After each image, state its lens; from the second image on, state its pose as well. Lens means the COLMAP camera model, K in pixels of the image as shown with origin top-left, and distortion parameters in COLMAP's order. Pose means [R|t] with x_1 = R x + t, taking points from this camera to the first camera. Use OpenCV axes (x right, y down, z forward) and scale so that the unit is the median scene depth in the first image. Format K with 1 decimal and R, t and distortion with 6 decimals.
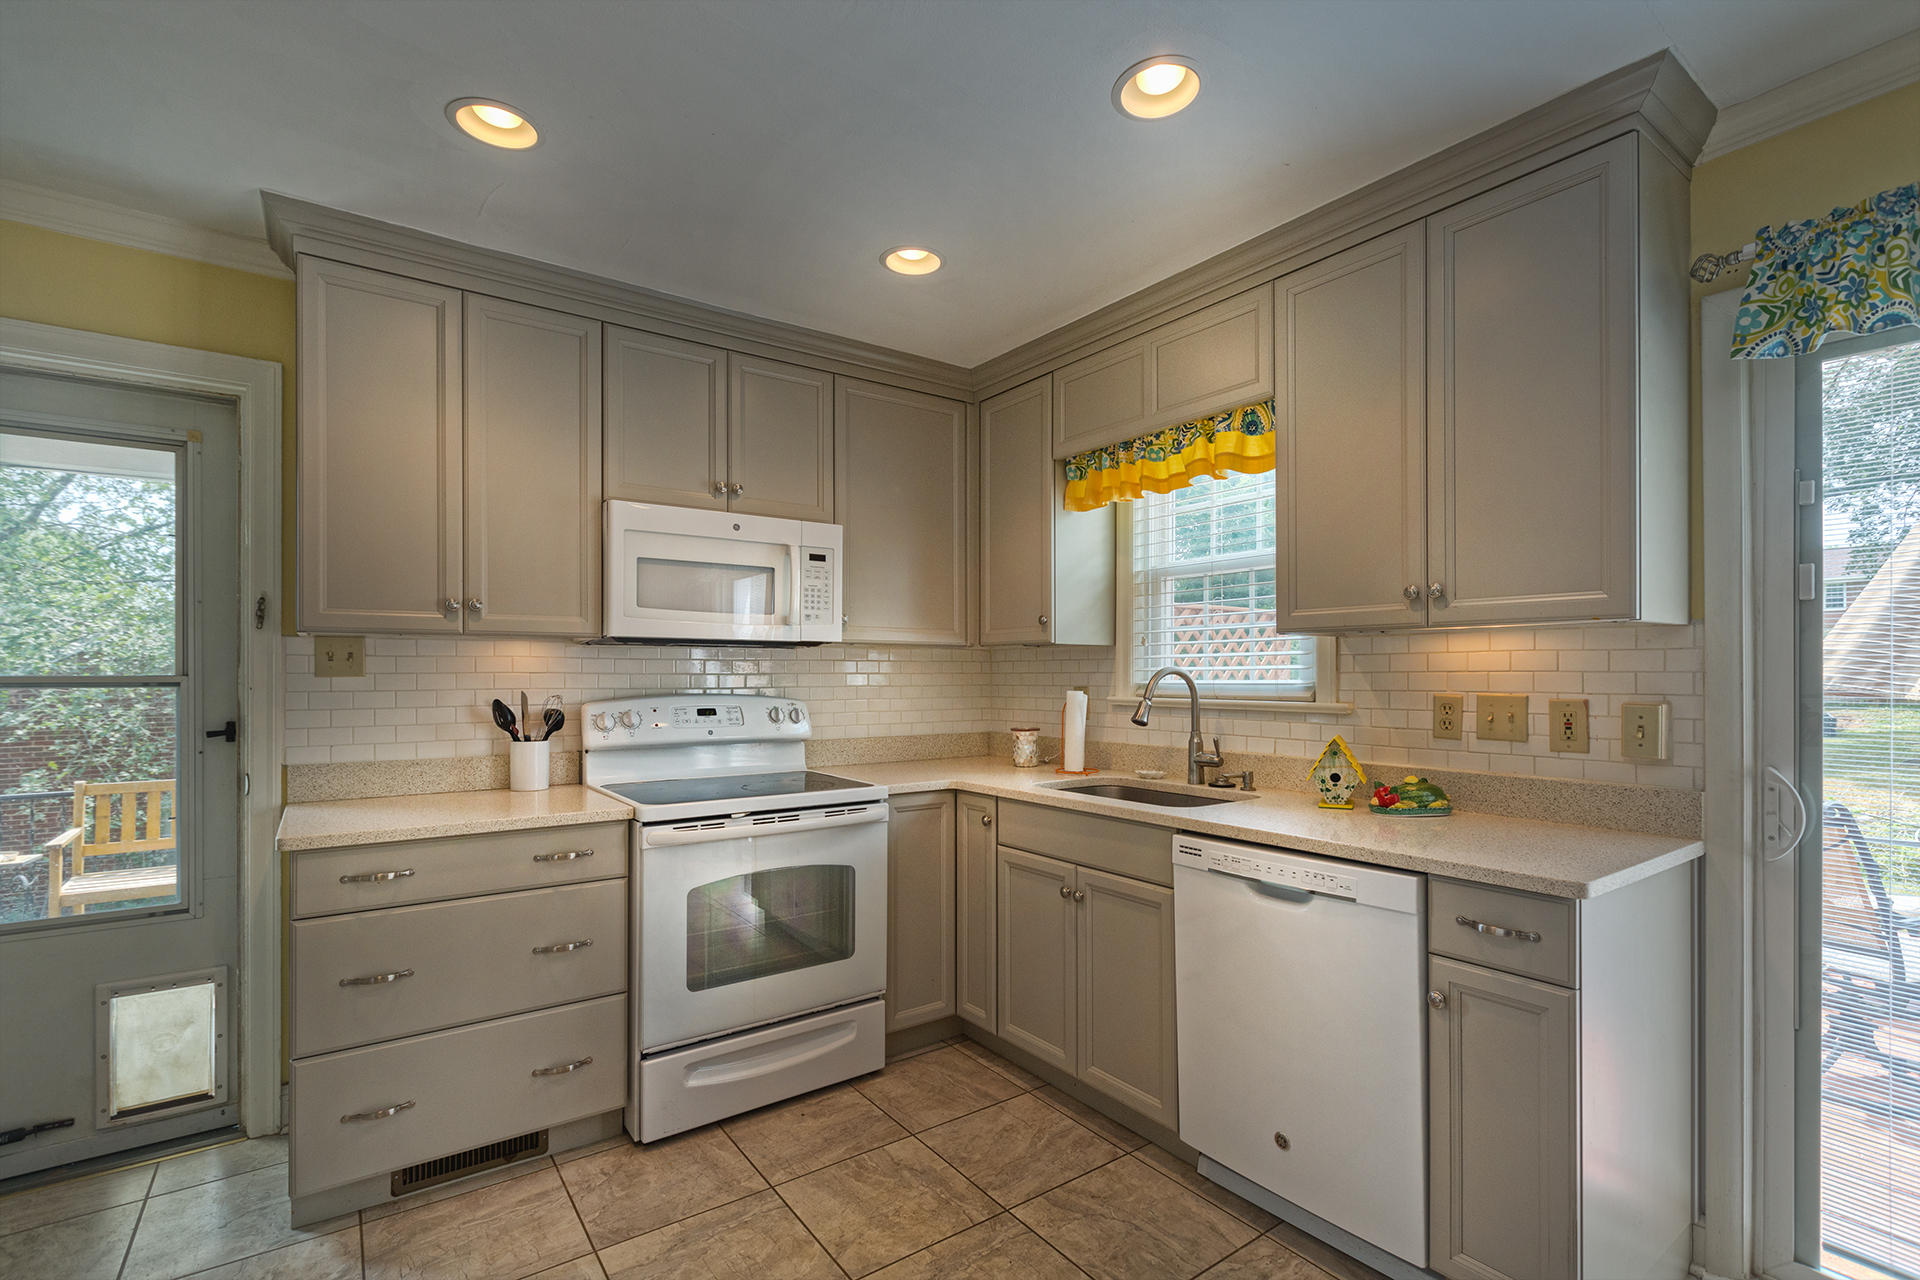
lens RADIAL K [[879.3, 0, 959.6], [0, 879.3, 667.1], [0, 0, 1]] dist [-0.004050, -0.000272]
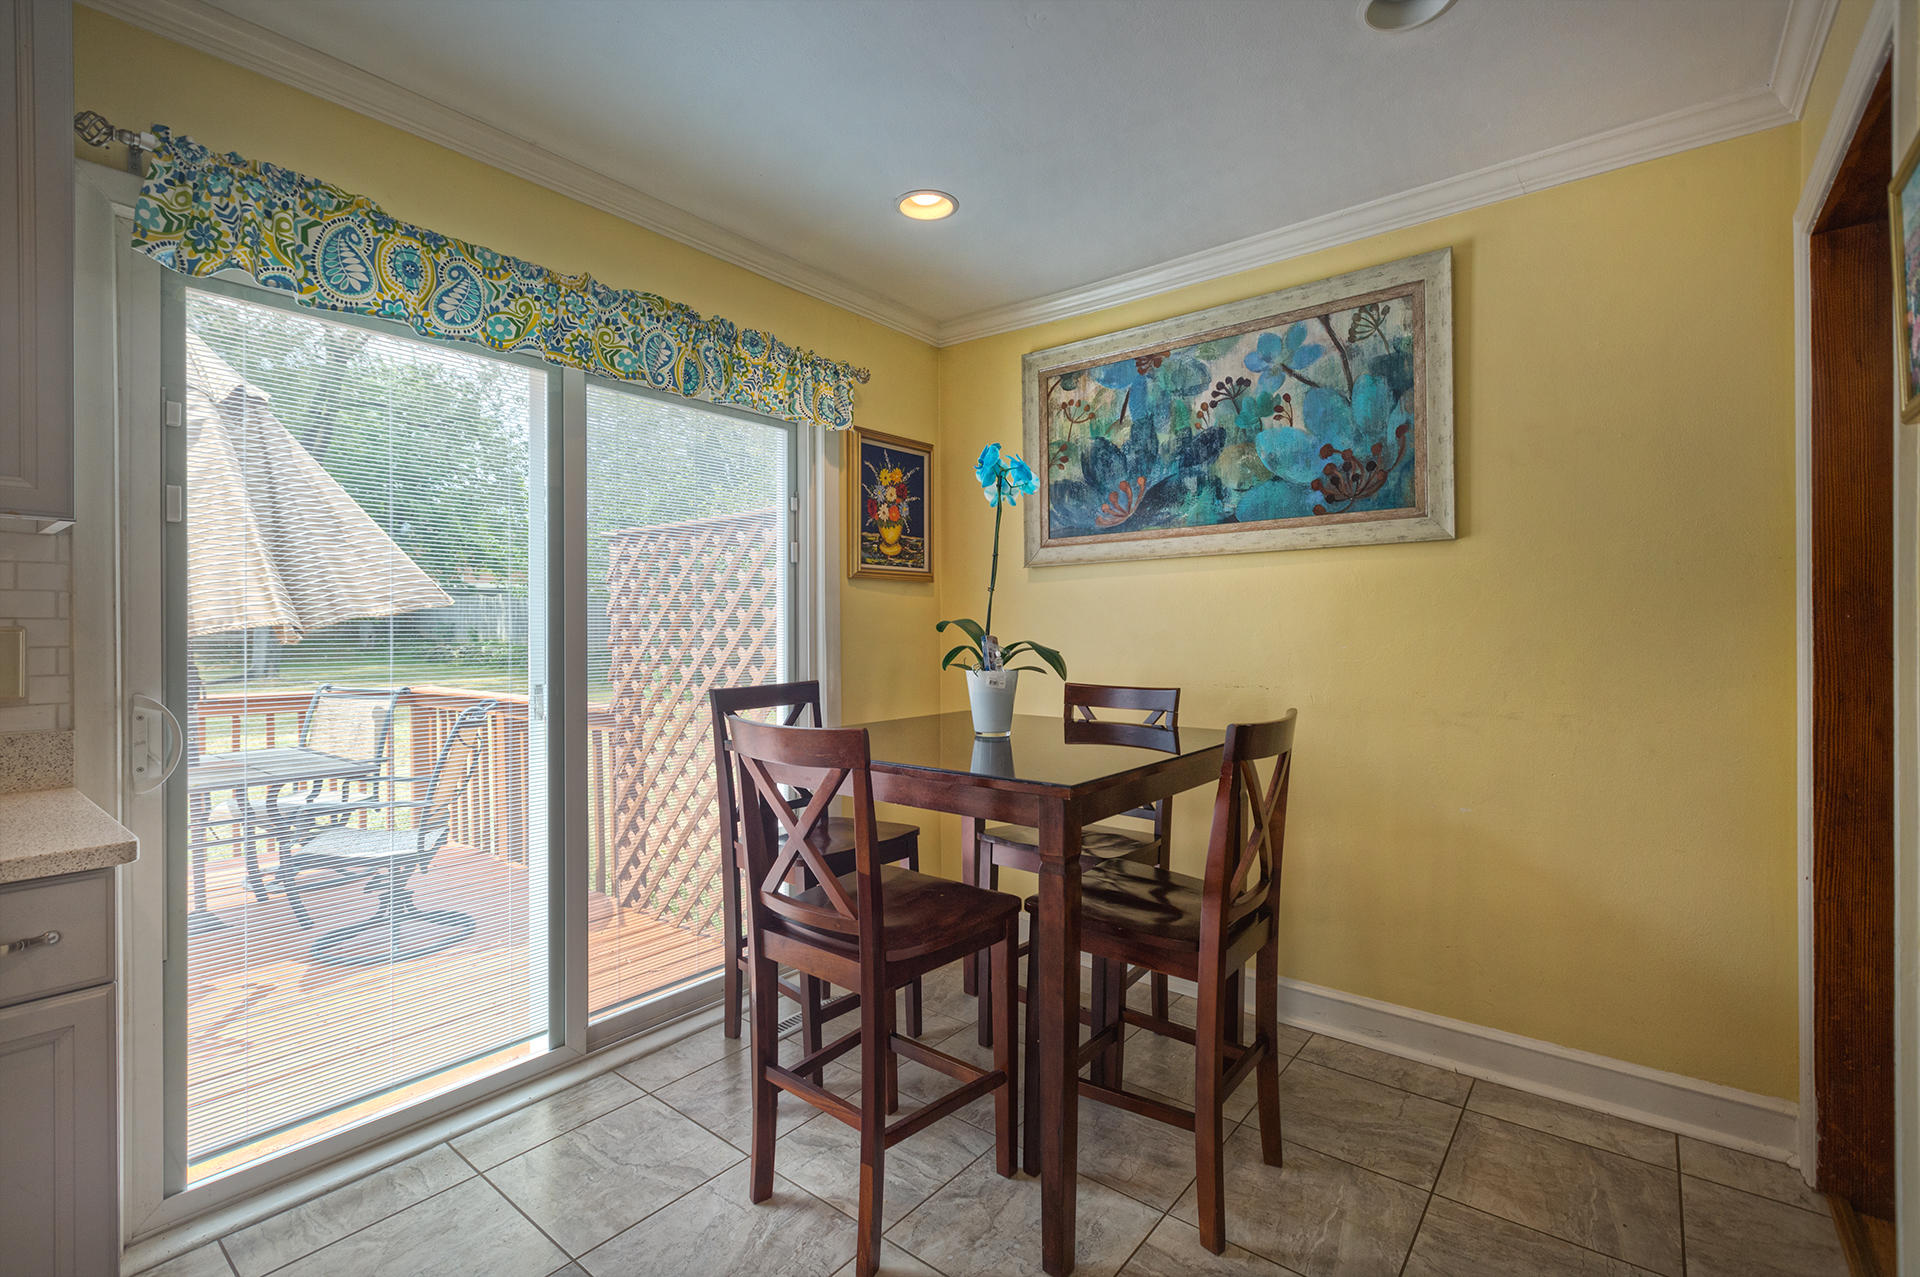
lens RADIAL K [[872.1, 0, 960.0], [0, 872.1, 638.5], [0, 0, 1]] dist [-0.001807, -0.000483]
pose [[-0.278509, -0.000757, 0.960433, -0.161546], [0.003697, 0.999991, 0.001860, 0.040043], [-0.960426, 0.004069, -0.278504, 0.298556]]
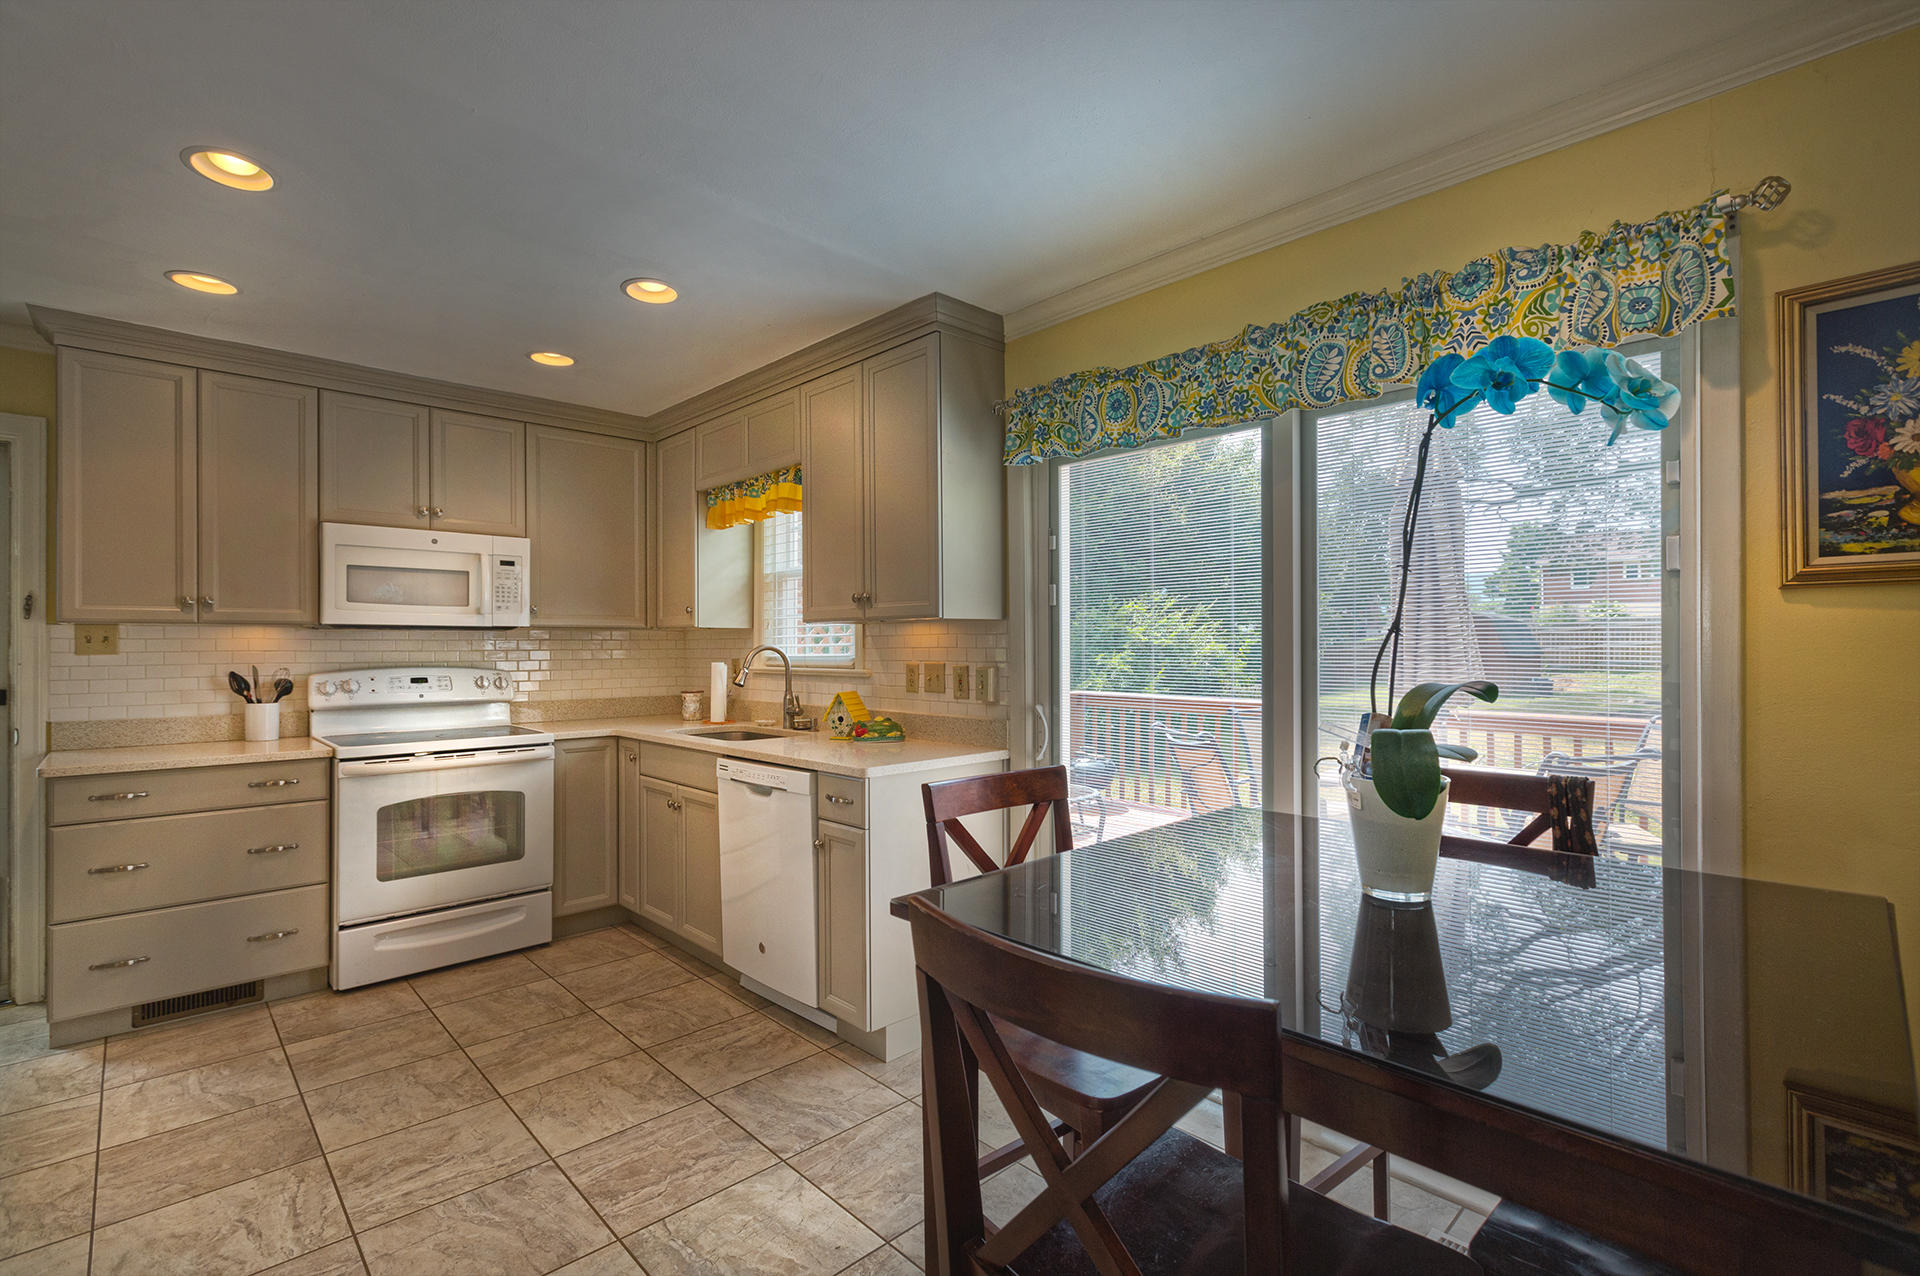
lens RADIAL K [[872.1, 0, 960.0], [0, 872.1, 638.0], [0, 0, 1]] dist [-0.001807, -0.000483]
pose [[0.990808, -0.002565, 0.135248, 0.394655], [0.002849, 0.999994, -0.001912, -0.008188], [-0.135243, 0.002279, 0.990810, -0.461705]]
